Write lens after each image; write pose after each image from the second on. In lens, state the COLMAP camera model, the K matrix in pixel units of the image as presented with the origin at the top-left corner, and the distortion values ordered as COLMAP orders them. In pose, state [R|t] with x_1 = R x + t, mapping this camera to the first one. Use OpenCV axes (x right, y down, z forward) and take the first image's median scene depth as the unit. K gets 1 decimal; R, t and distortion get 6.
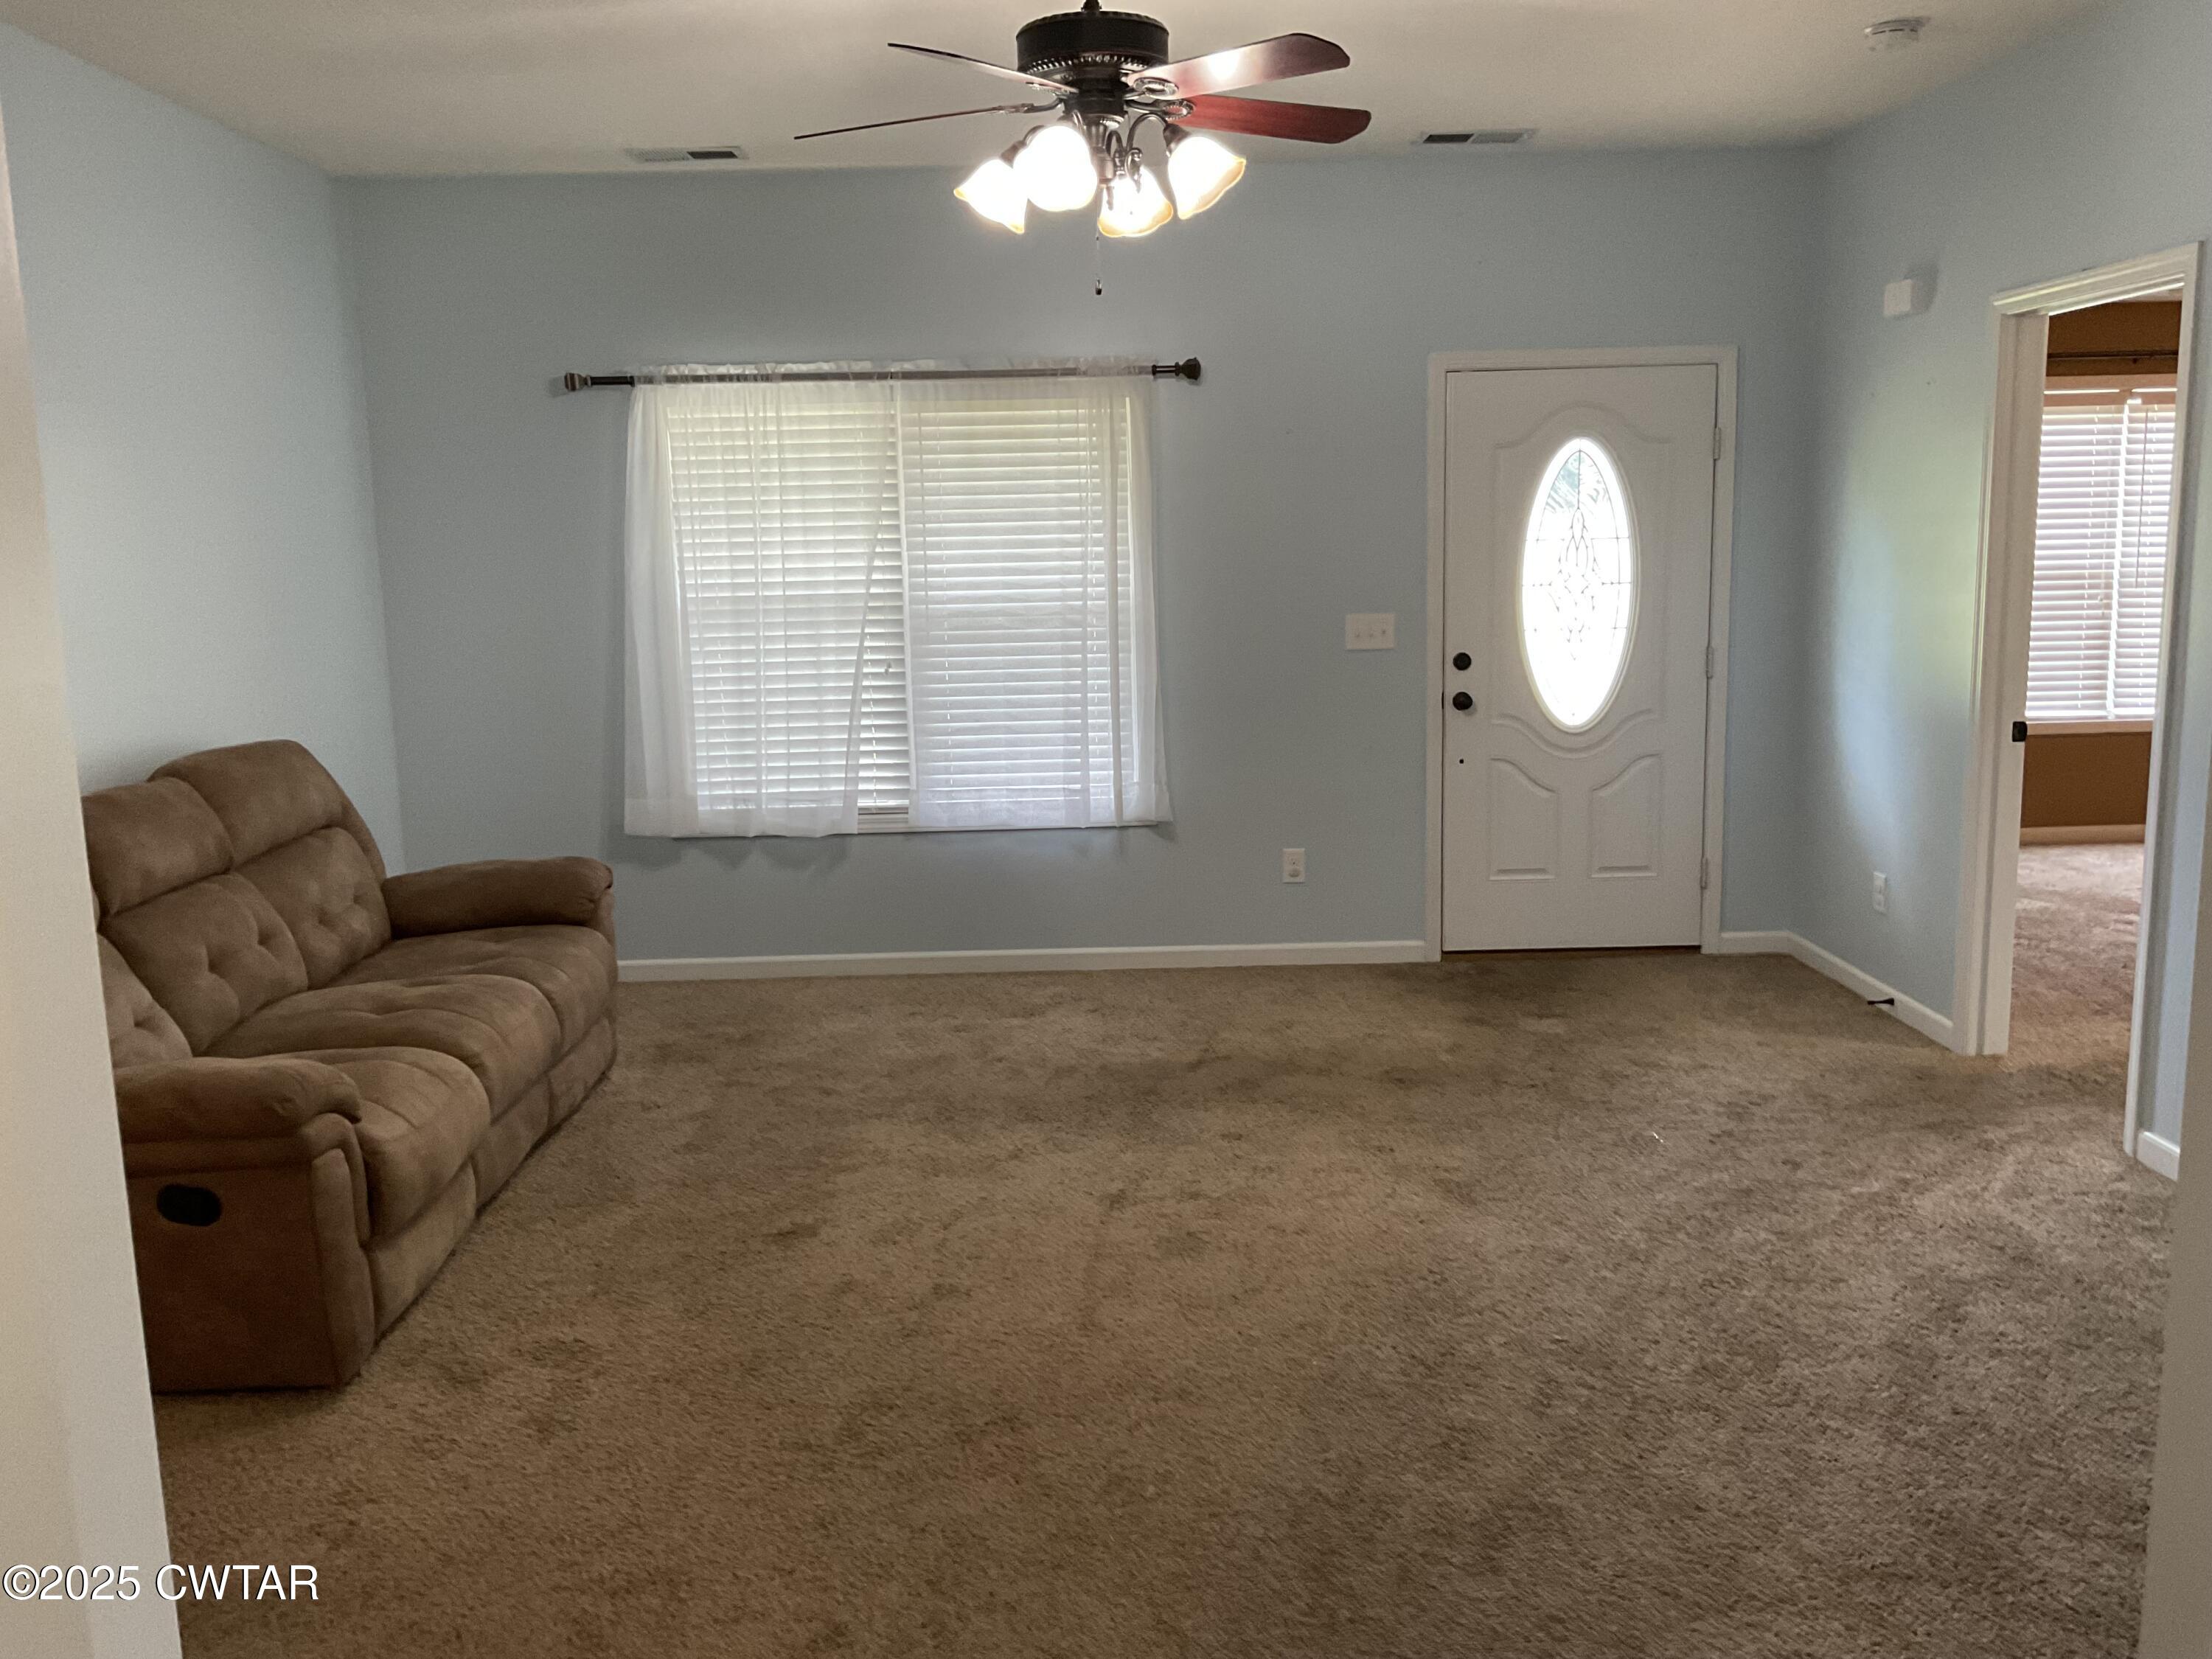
lens RADIAL K [[1842.2, 0, 1106.0], [0, 1842.2, 829.5], [0, 0, 1]] dist [0.102204, -0.174658]
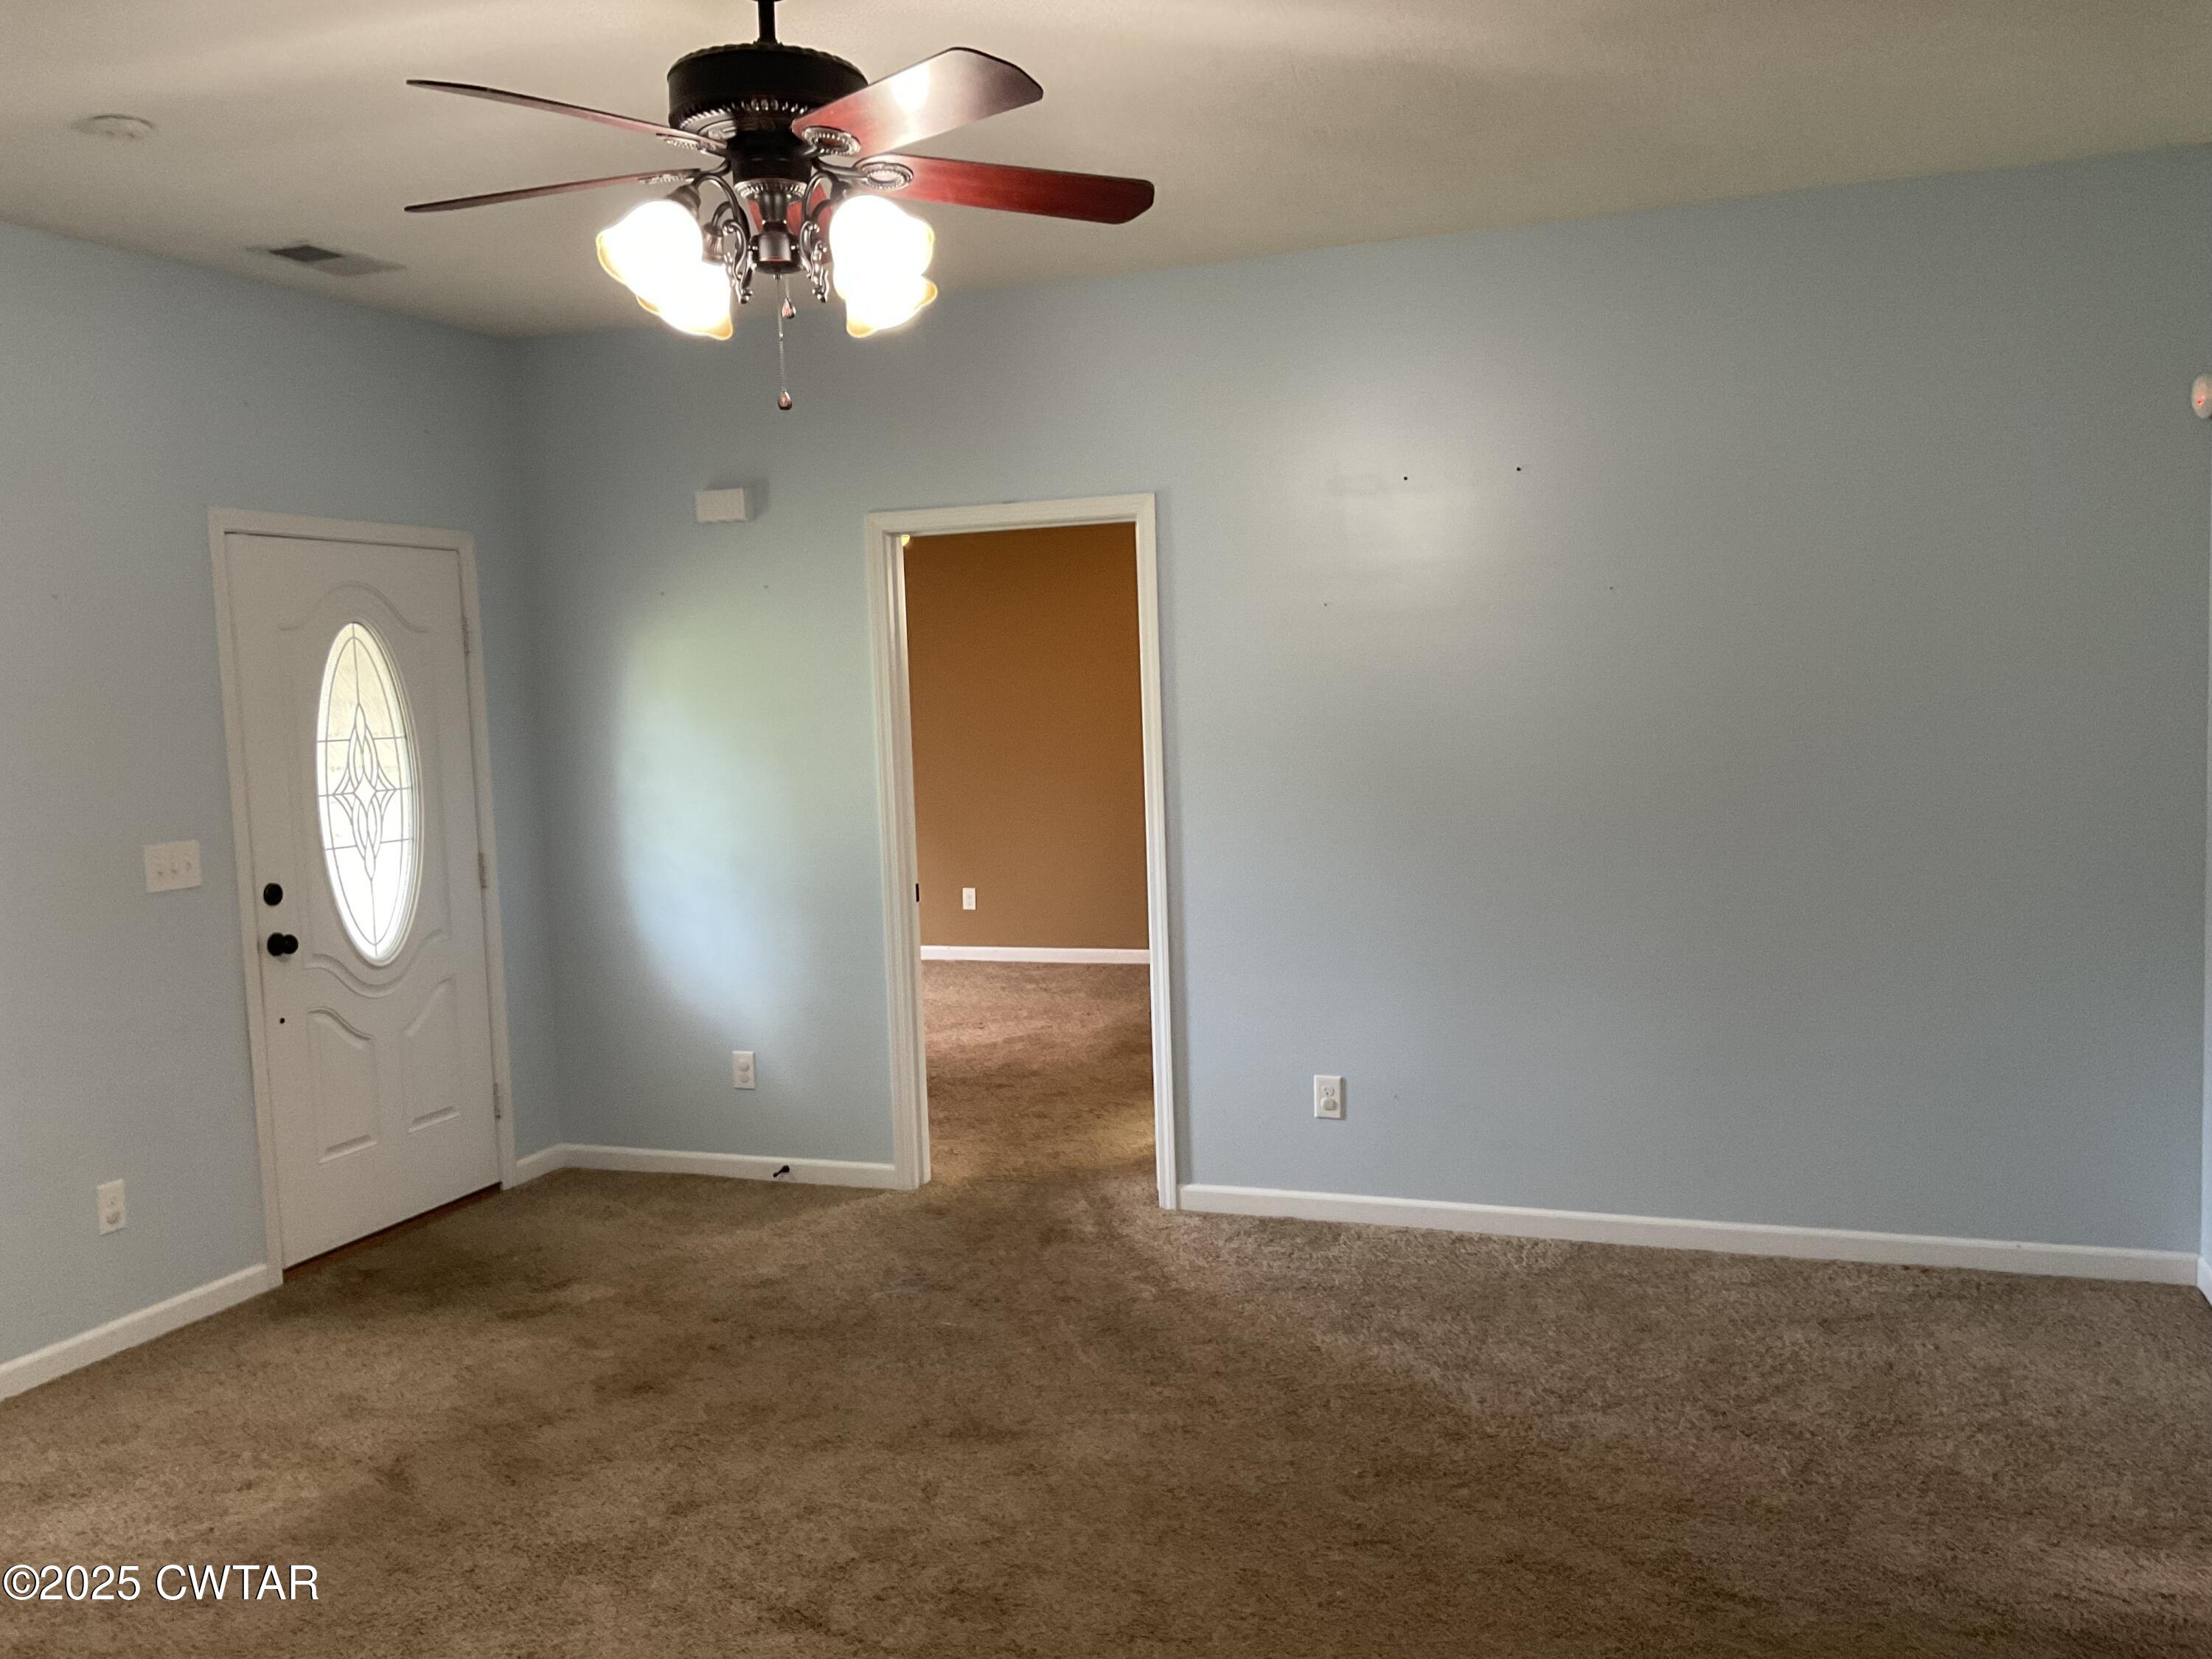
lens RADIAL K [[1842.2, 0, 1106.0], [0, 1842.2, 829.5], [0, 0, 1]] dist [0.102204, -0.174658]
pose [[0.363806, -0.063847, 0.929284, -0.488395], [0.171860, 0.985121, 0.000402, -0.067891], [-0.915483, 0.159561, 0.369366, 0.449038]]
